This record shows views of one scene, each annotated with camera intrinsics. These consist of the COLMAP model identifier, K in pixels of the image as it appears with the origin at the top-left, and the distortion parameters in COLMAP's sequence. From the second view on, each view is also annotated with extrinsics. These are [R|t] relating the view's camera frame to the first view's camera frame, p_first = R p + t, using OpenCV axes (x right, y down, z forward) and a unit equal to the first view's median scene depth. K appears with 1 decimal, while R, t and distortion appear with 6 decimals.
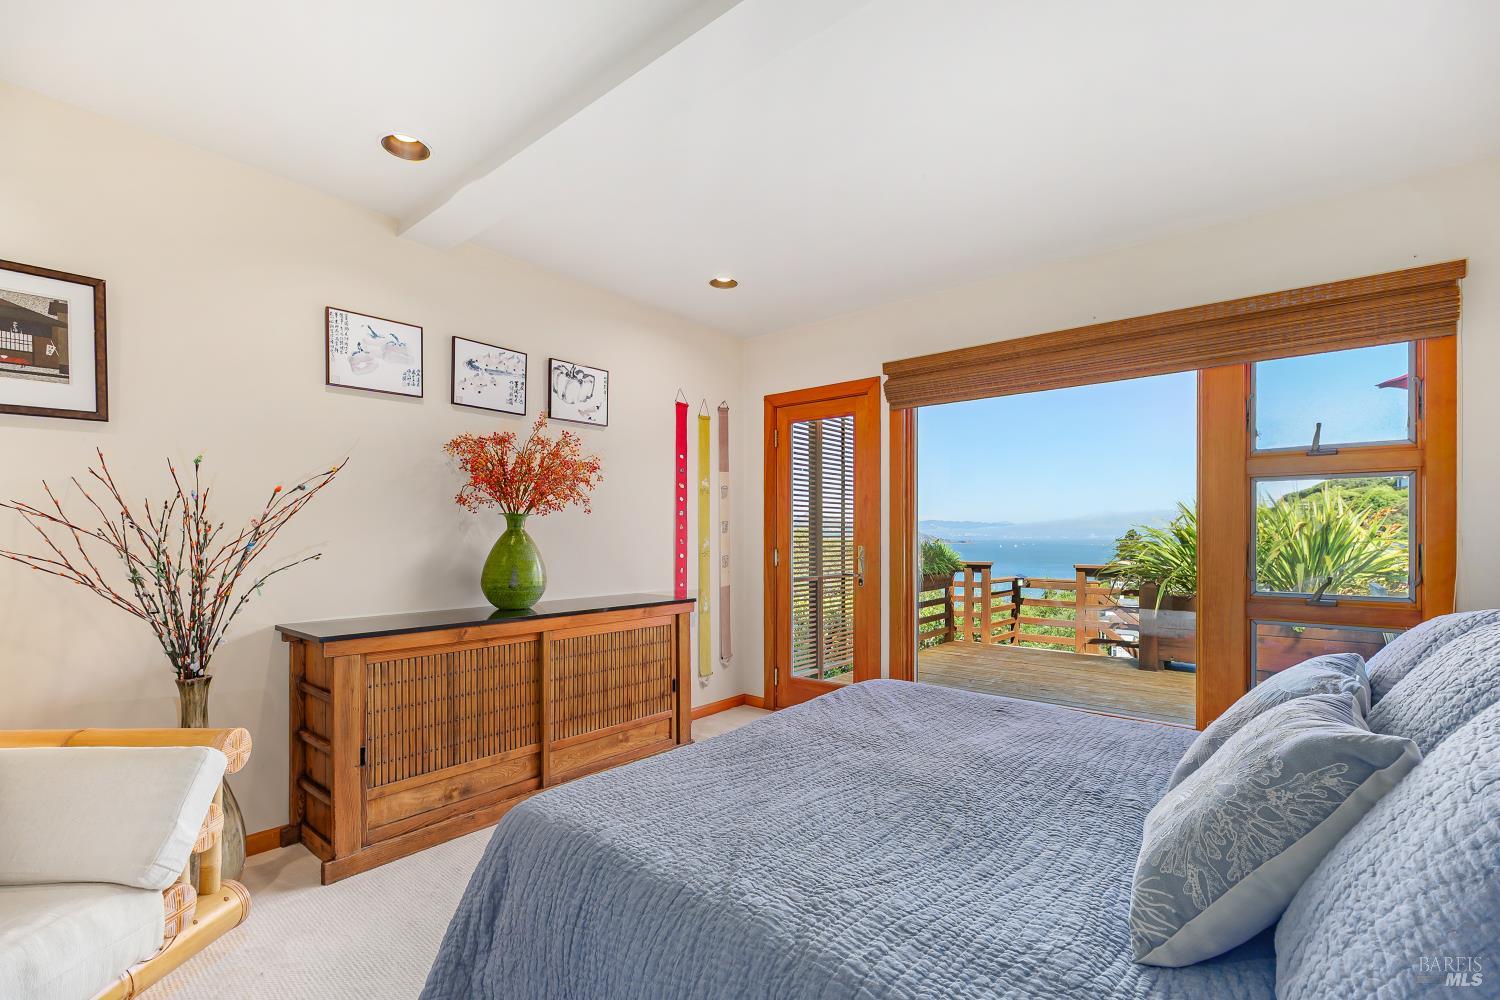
lens RADIAL K [[667.8, 0, 750.8], [0, 667.8, 543.7], [0, 0, 1]] dist [-0.004372, -0.000293]
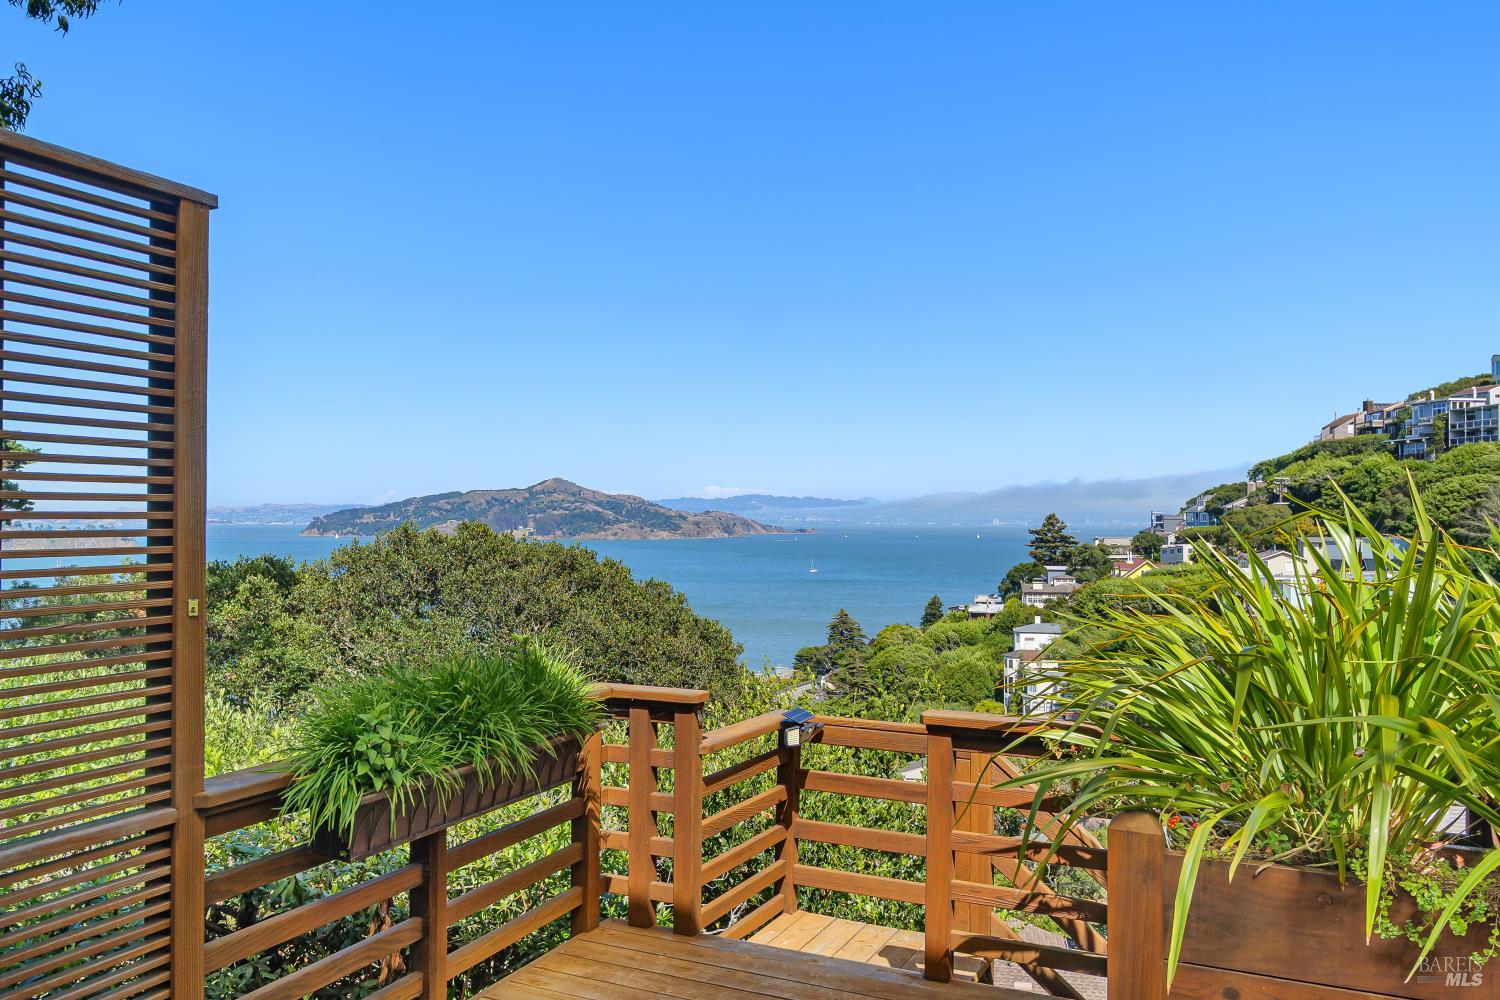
lens RADIAL K [[1134.9, 0, 744.9], [0, 1134.9, 505.5], [0, 0, 1]] dist [0.000397, 0.002674]
pose [[0.967461, 0.009376, 0.252847, 0.219513], [-0.003490, 0.999713, -0.023717, -0.052381], [-0.252997, 0.022063, 0.967215, 0.404935]]
